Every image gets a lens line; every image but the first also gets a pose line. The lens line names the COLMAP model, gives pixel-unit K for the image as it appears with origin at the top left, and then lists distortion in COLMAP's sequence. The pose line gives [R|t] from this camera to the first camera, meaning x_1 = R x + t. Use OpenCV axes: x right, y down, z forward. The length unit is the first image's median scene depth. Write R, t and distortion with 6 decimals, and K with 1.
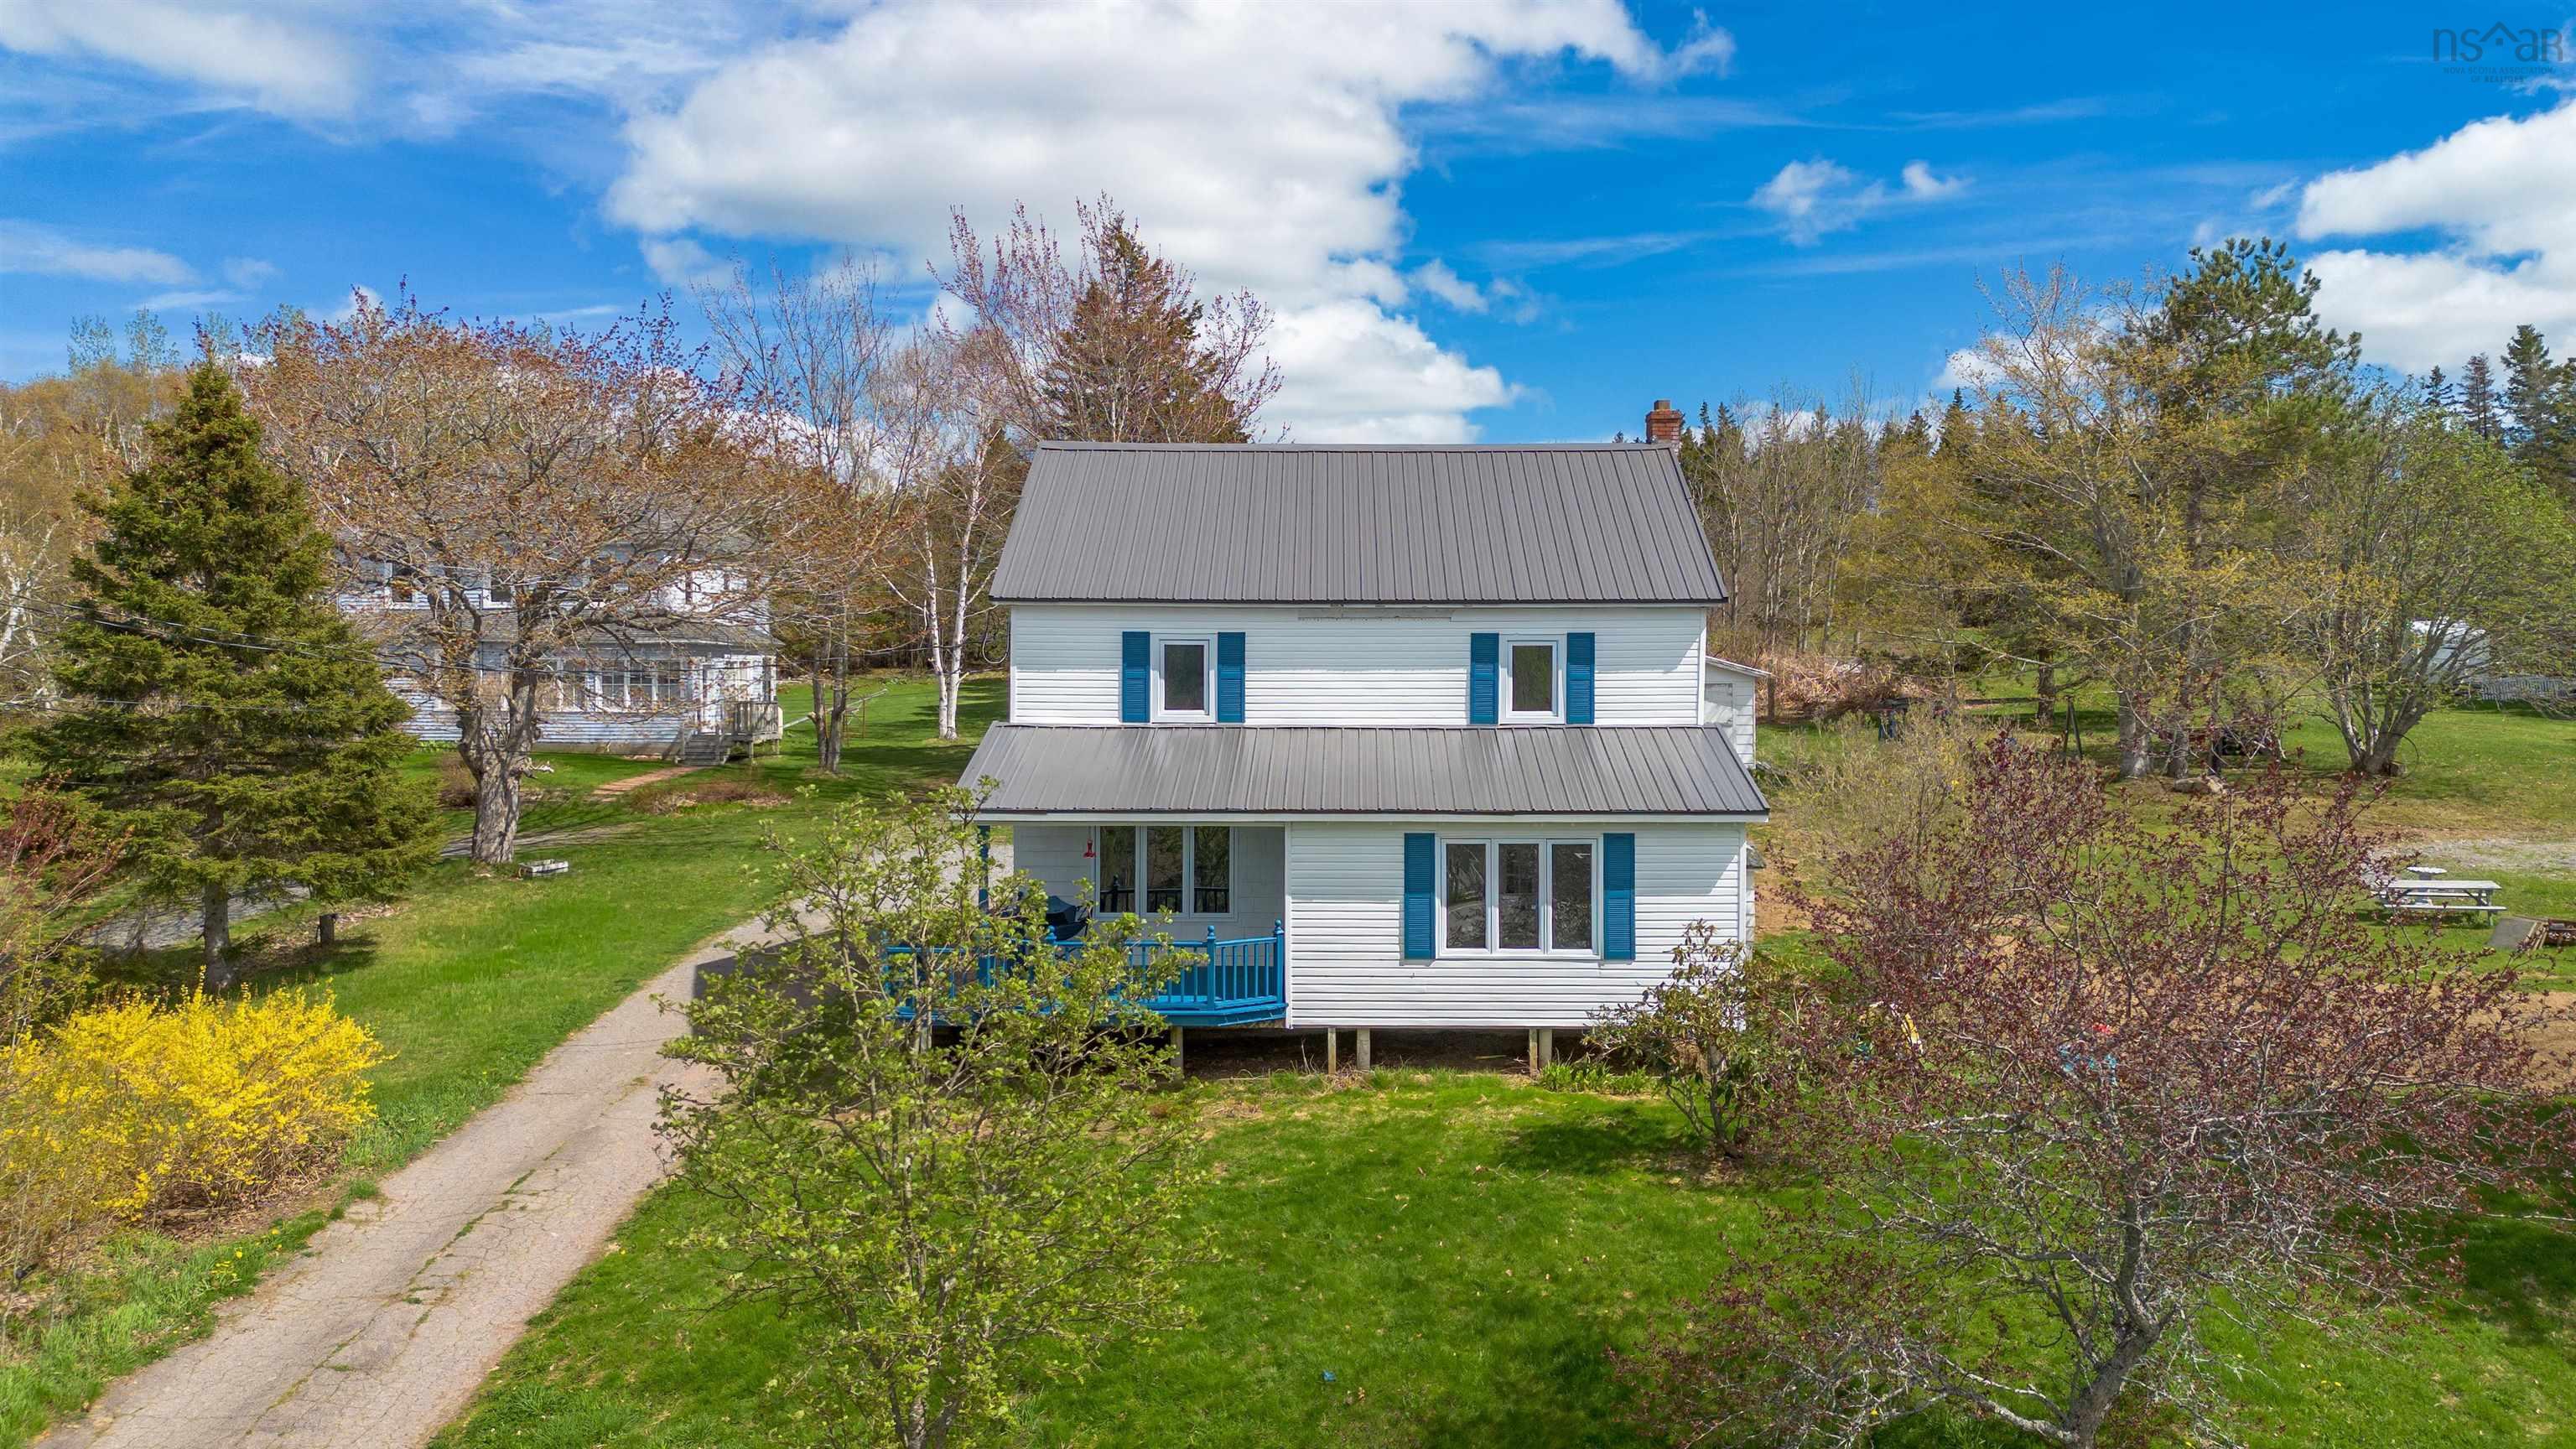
lens RADIAL K [[1871.9, 0, 1288.0], [0, 1871.9, 724.5], [0, 0, 1]] dist [0.065185, -0.076331]
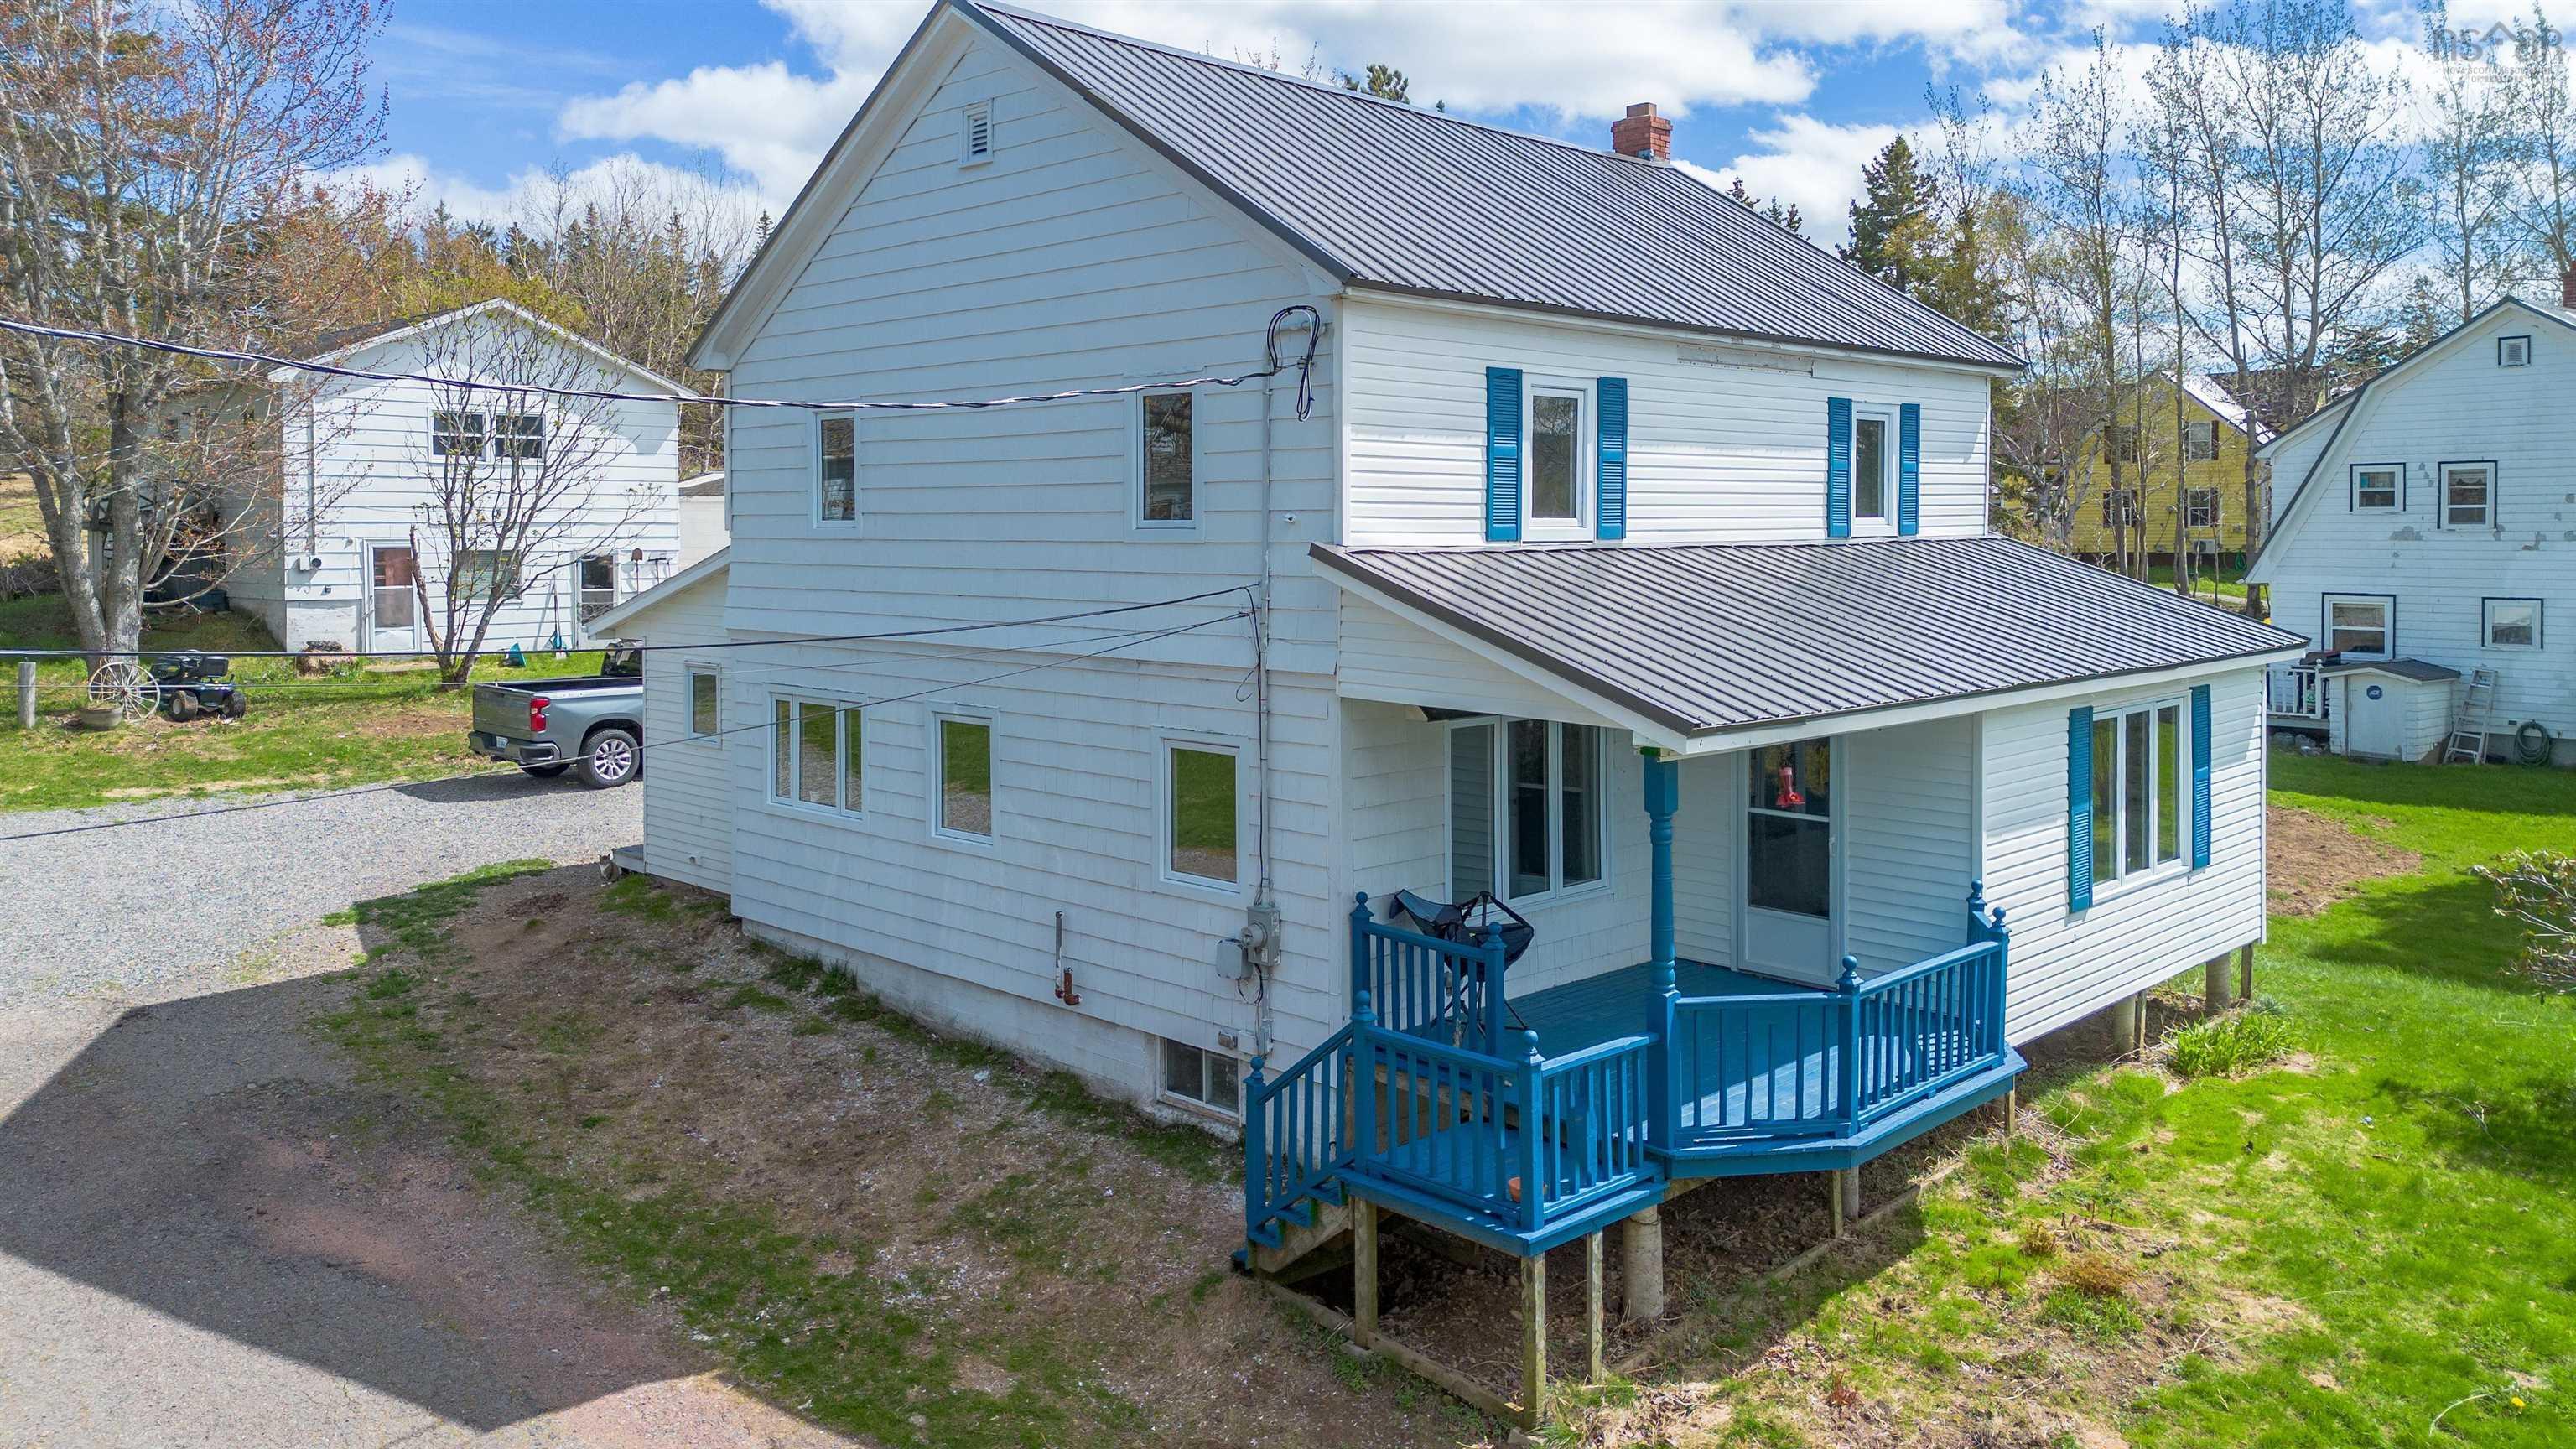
lens RADIAL K [[1871.9, 0, 1288.0], [0, 1871.9, 724.5], [0, 0, 1]] dist [0.065185, -0.076331]
pose [[0.689271, -0.082274, 0.719817, -0.511555], [0.019745, 0.995295, 0.094854, -0.001236], [-0.724234, -0.051167, 0.687653, 0.684920]]
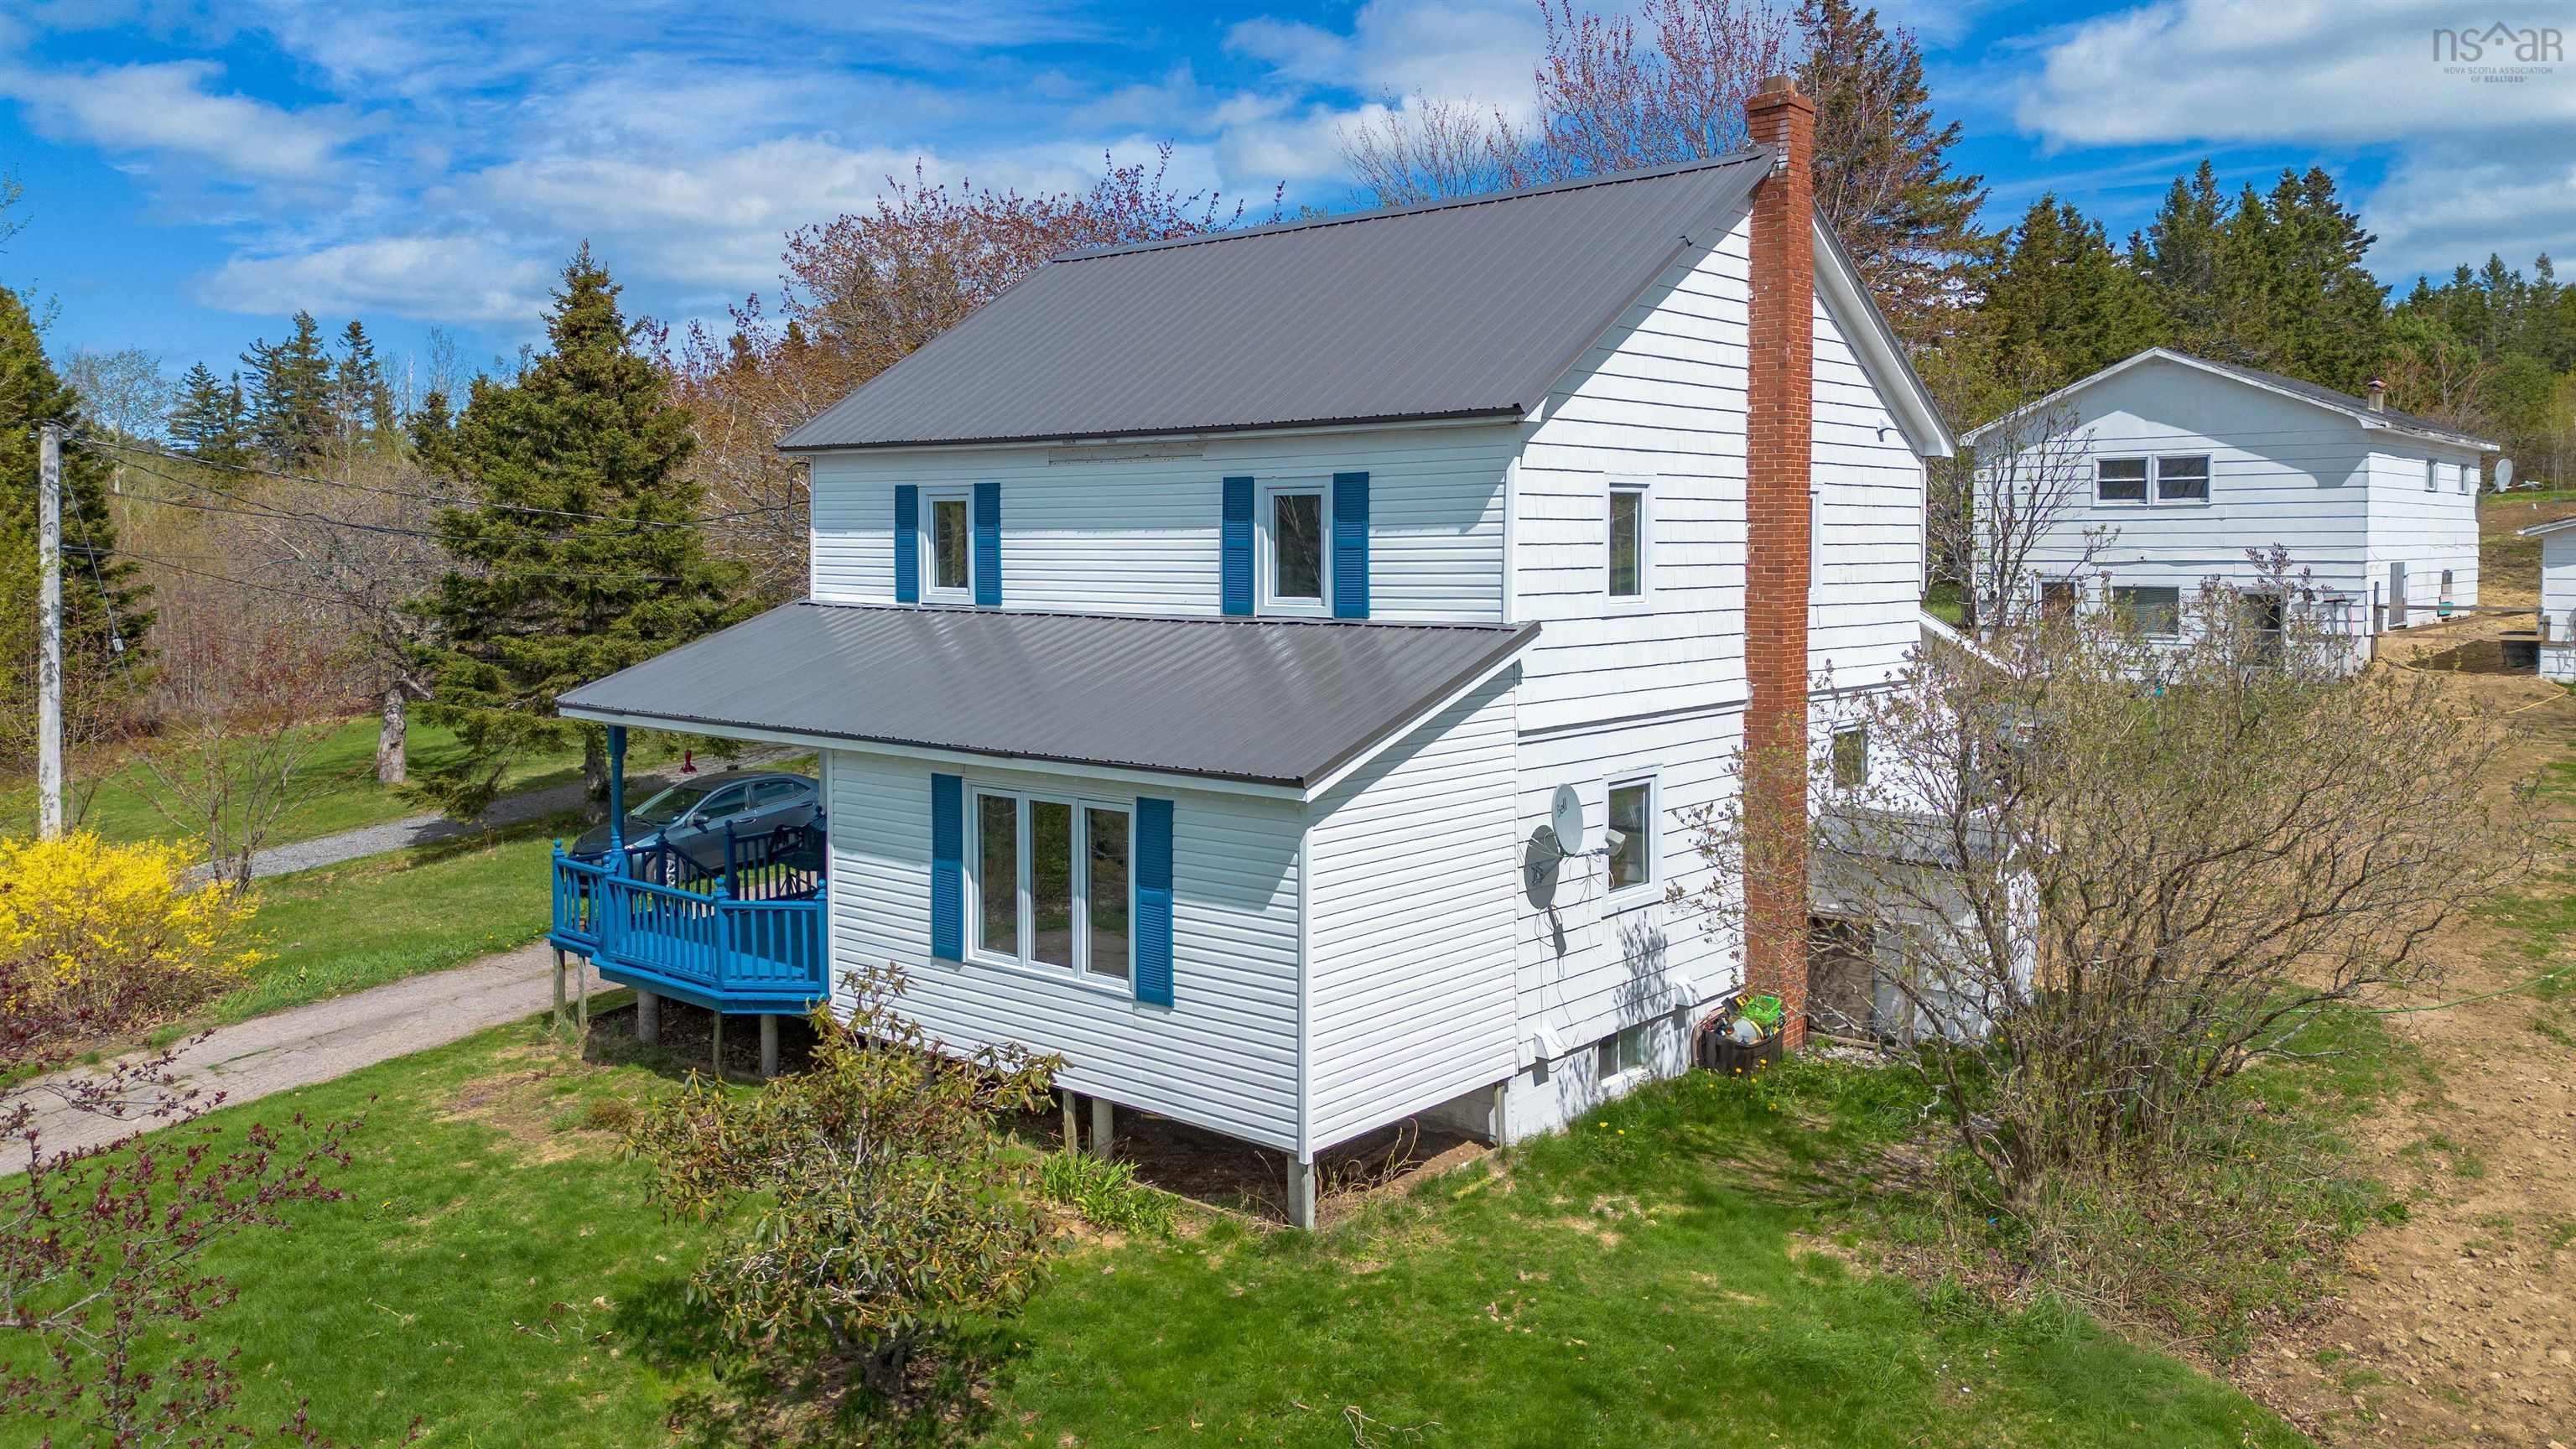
lens RADIAL K [[1871.9, 0, 1288.0], [0, 1871.9, 724.5], [0, 0, 1]] dist [0.065185, -0.076331]
pose [[0.777559, 0.058984, -0.626038, 0.535450], [-0.009739, 0.996601, 0.081802, -0.015991], [0.628735, -0.057509, 0.775490, 0.498328]]
